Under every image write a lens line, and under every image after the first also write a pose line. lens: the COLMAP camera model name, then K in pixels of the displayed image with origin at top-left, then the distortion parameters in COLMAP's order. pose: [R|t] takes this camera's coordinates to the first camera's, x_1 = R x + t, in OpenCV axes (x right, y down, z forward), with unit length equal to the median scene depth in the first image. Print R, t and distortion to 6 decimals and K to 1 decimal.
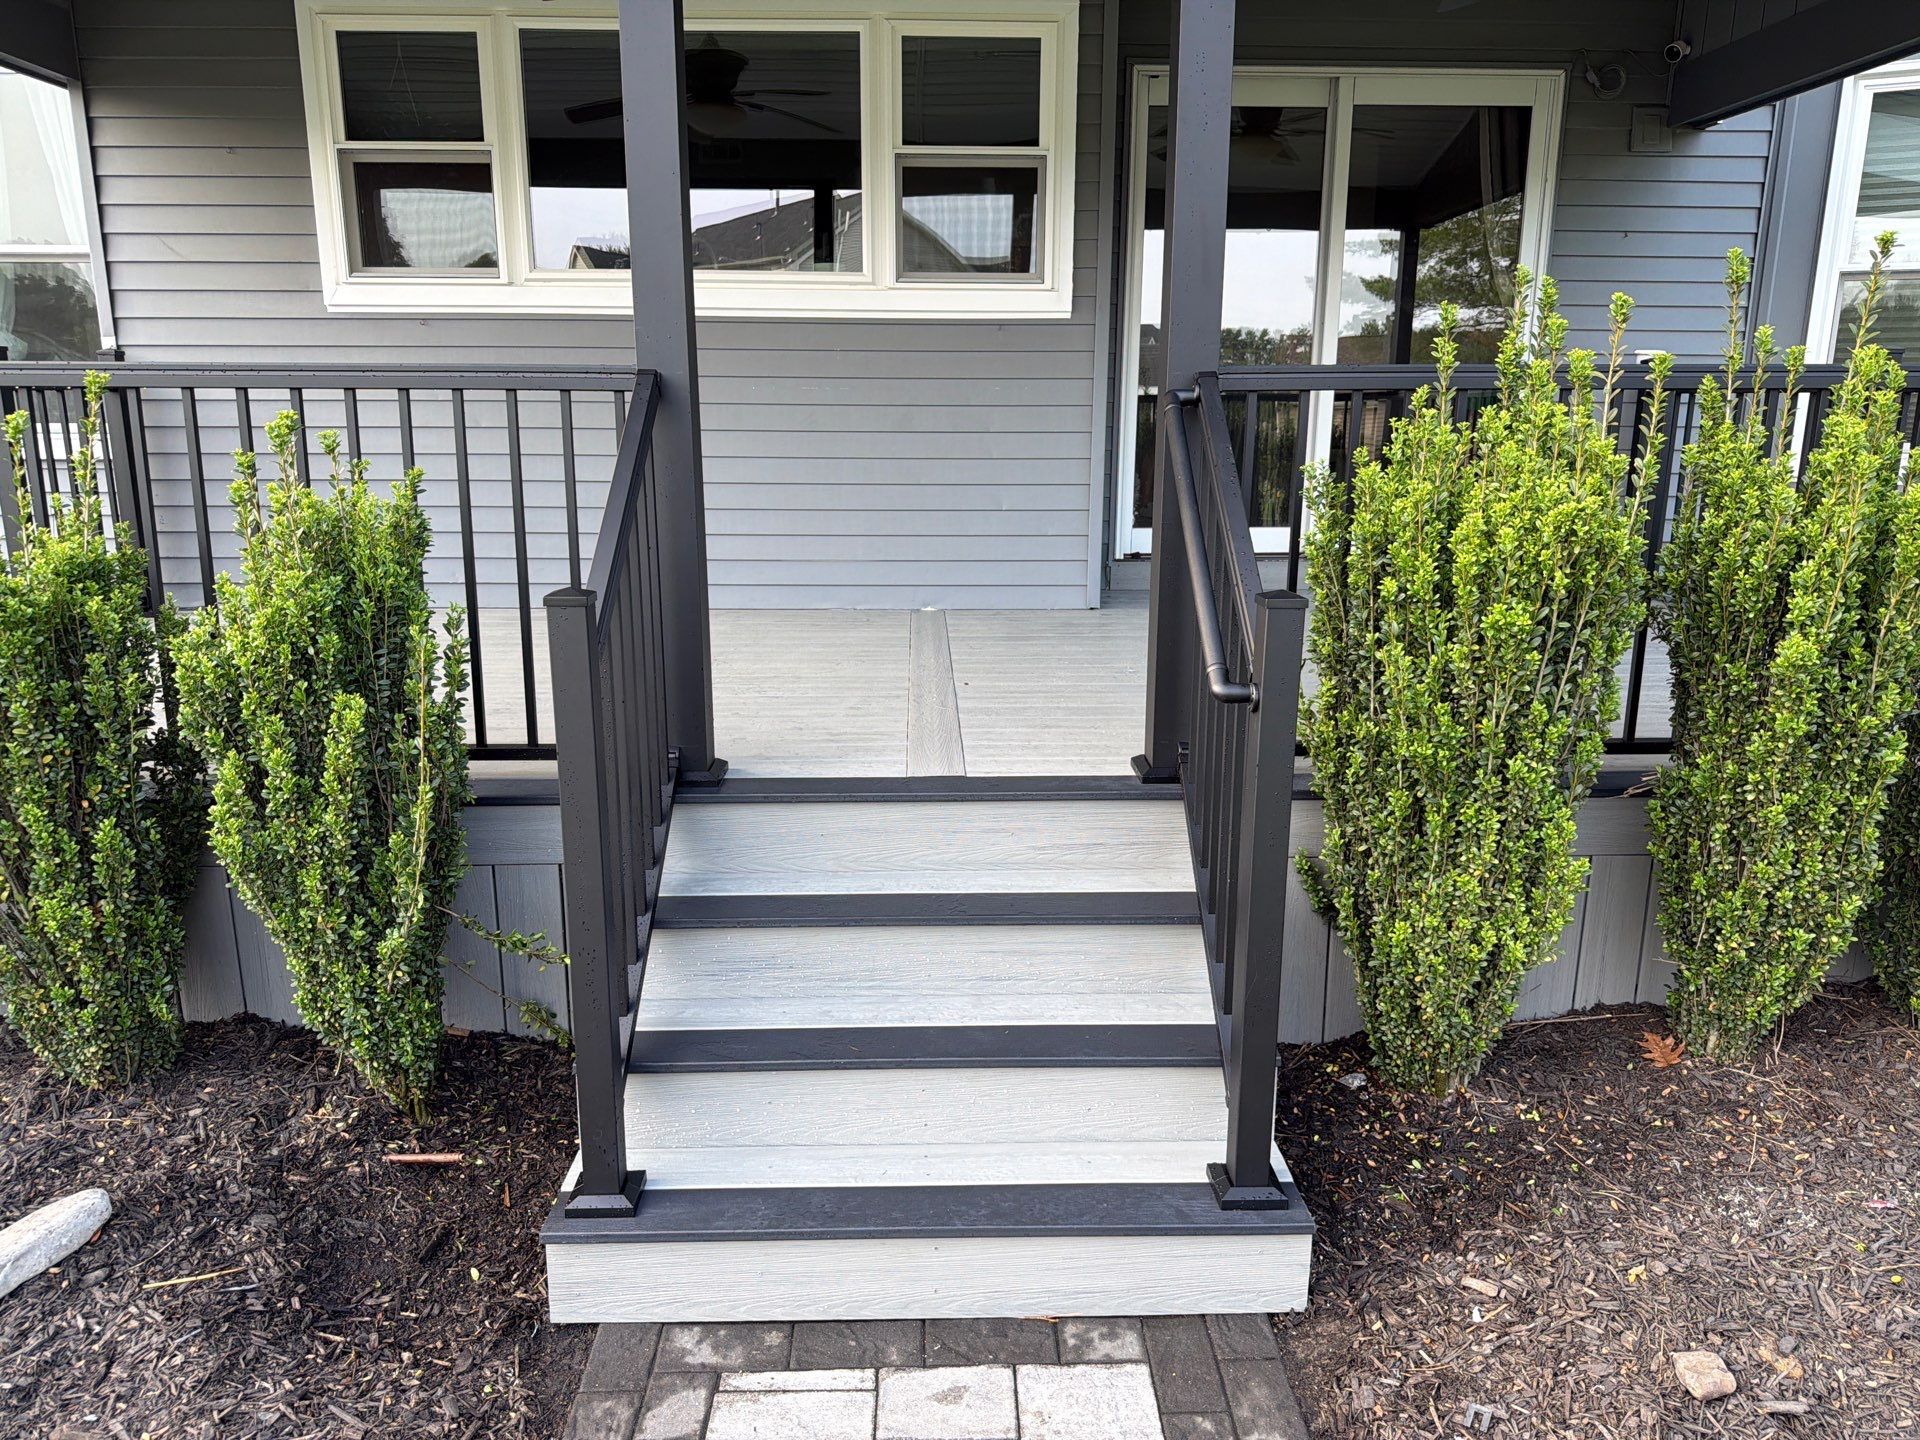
lens RADIAL K [[1348.0, 0, 959.0], [0, 1348.0, 740.4], [0, 0, 1]] dist [-0.004577, -0.008597]
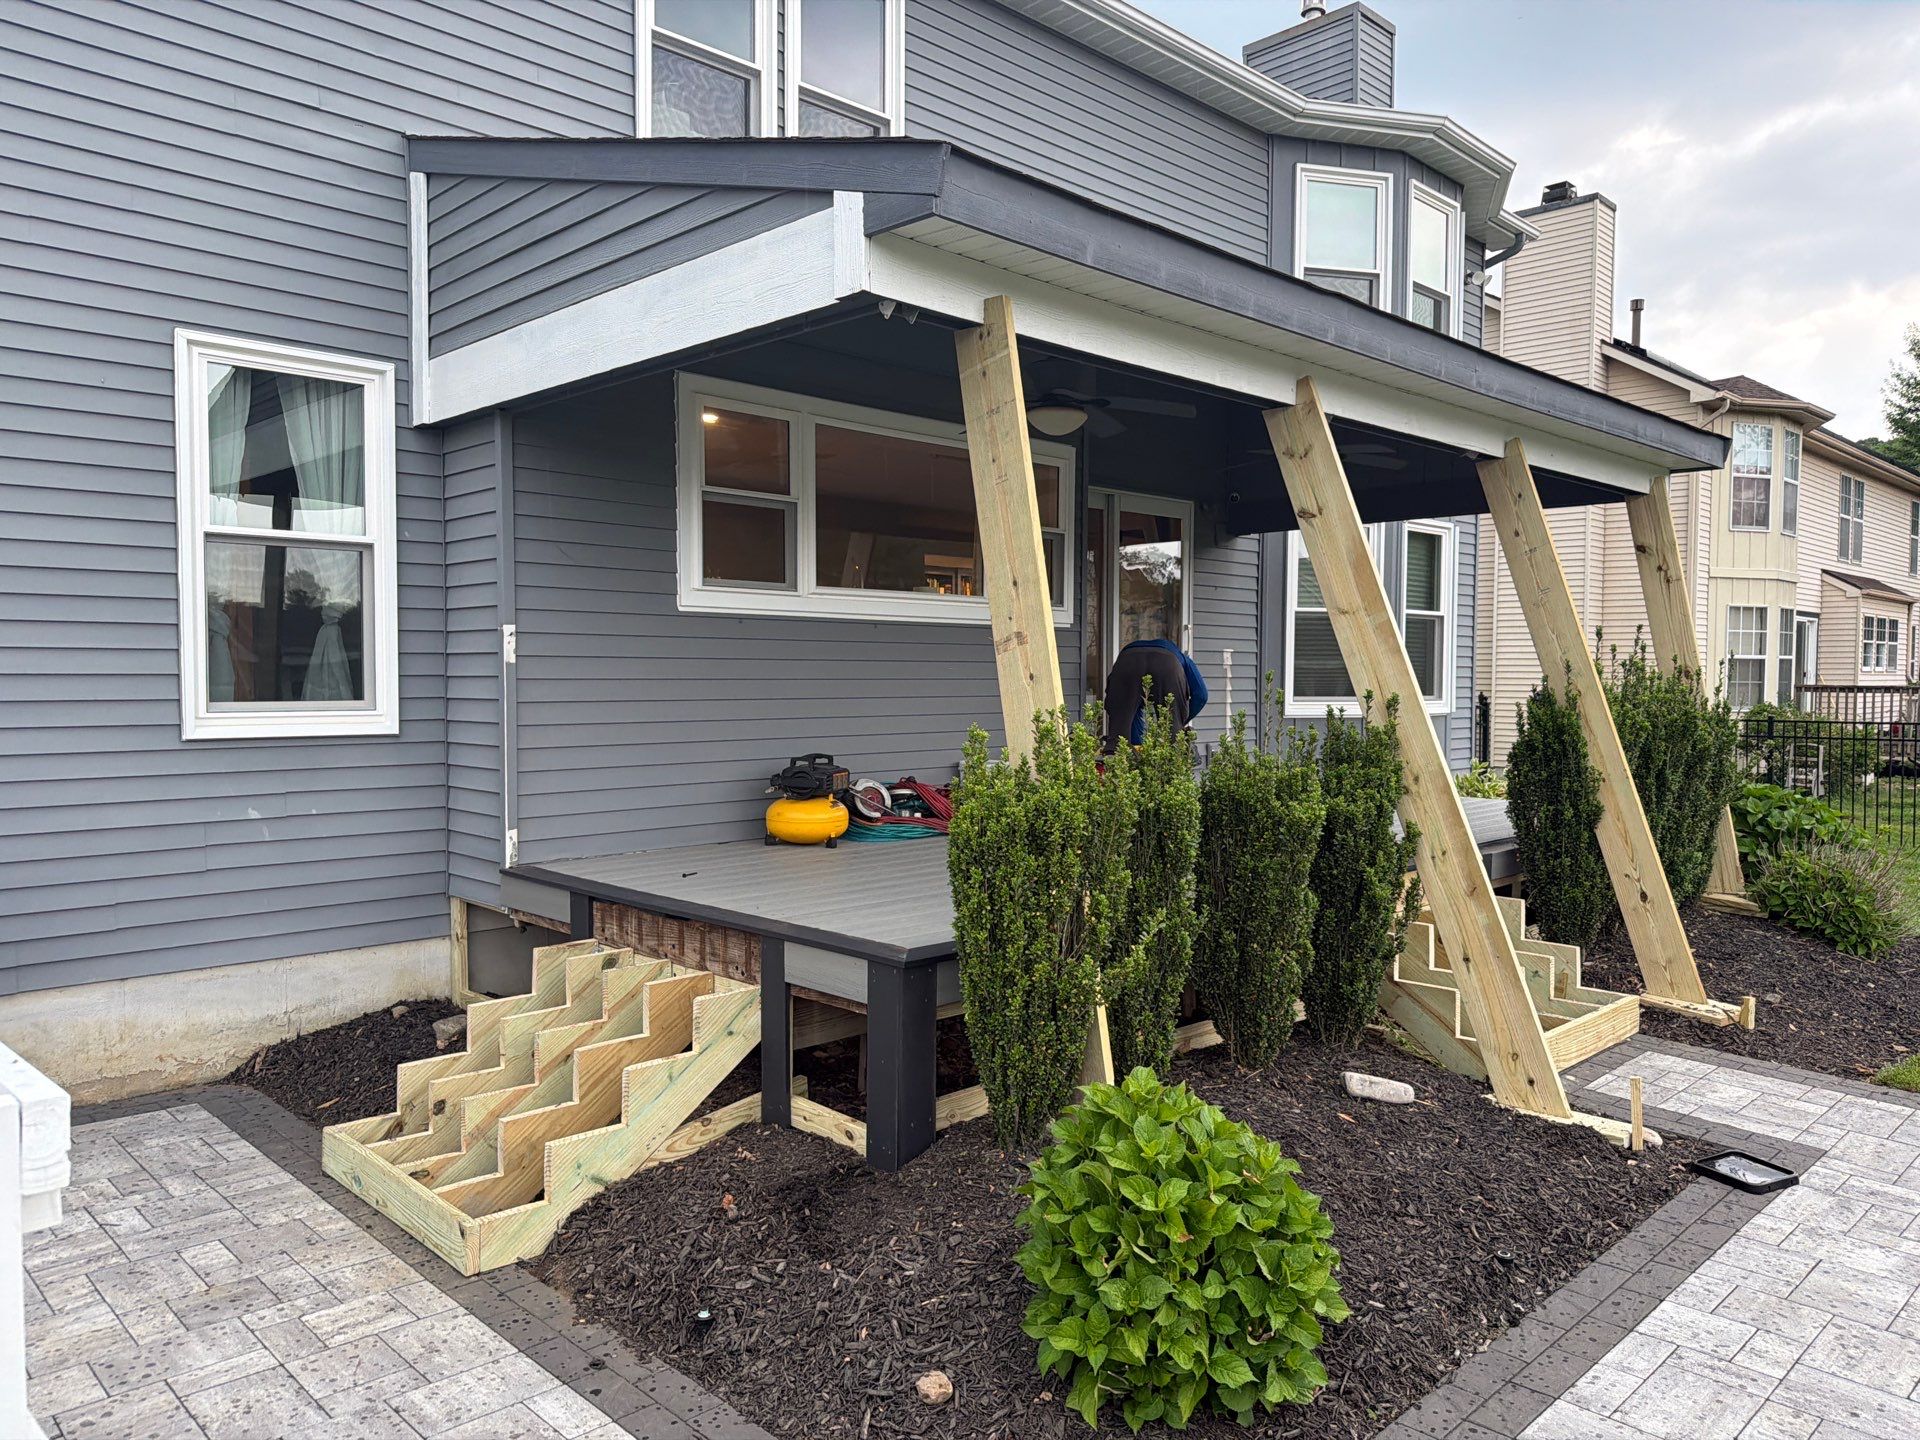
lens RADIAL K [[1364.8, 0, 939.9], [0, 1364.8, 710.8], [0, 0, 1]] dist [0.016098, -0.021513]
pose [[0.736047, -0.018406, 0.676680, -2.180933], [0.166259, 0.973926, -0.154354, 0.016712], [-0.656196, 0.226116, 0.719916, -0.096317]]
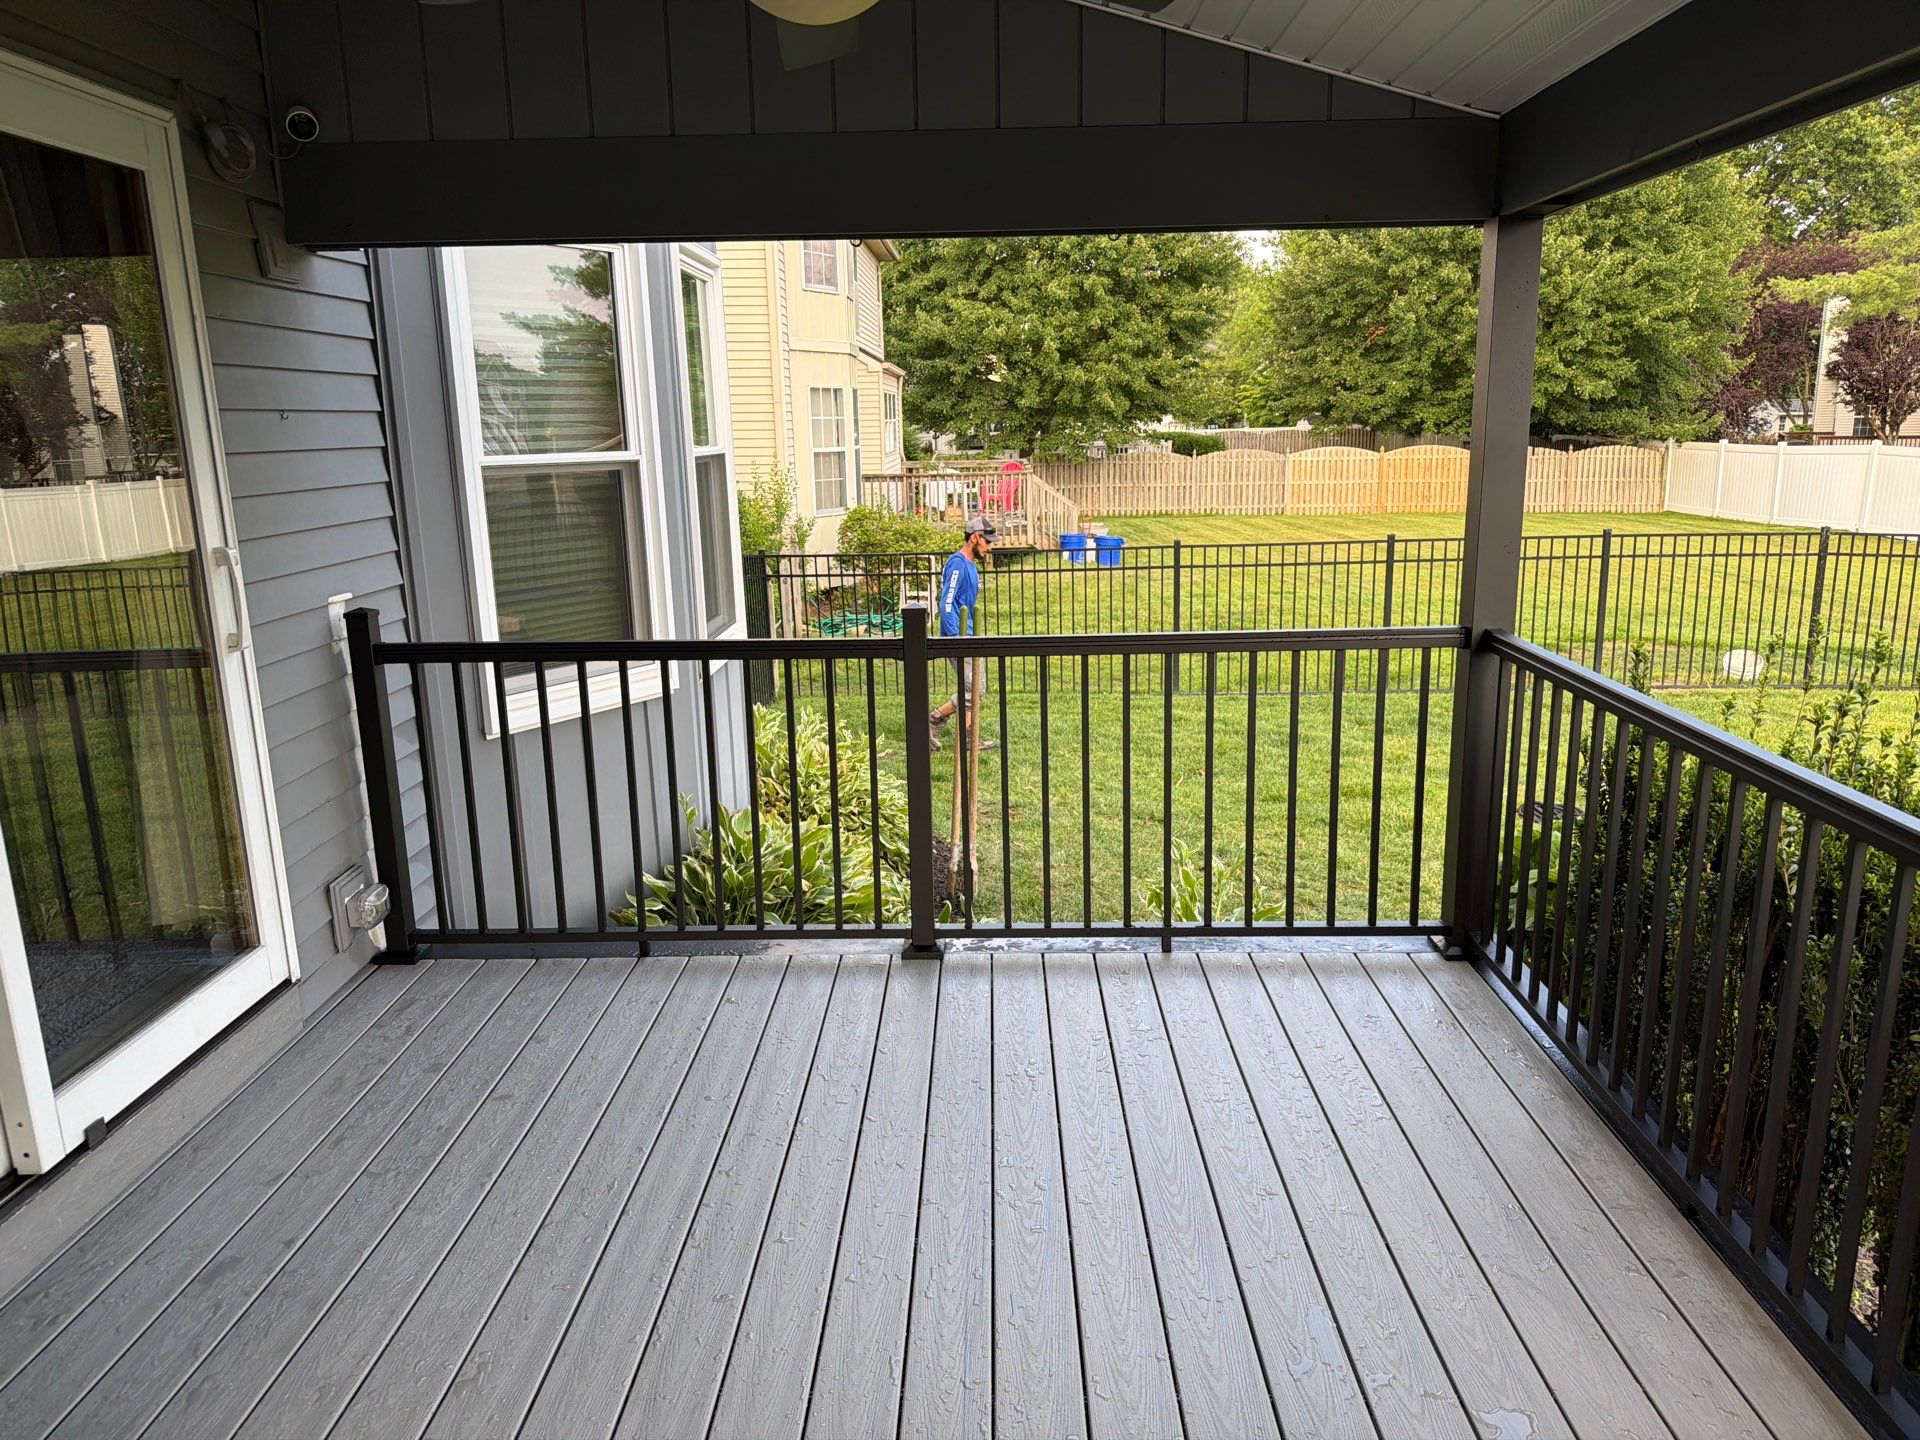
lens RADIAL K [[1370.9, 0, 965.4], [0, 1370.9, 758.5], [0, 0, 1]] dist [0.047909, -0.060437]
pose [[0.042073, -0.243659, 0.968948, -0.243752], [0.265648, 0.937627, 0.224248, -0.619516], [-0.963152, 0.247964, 0.104177, 1.456116]]
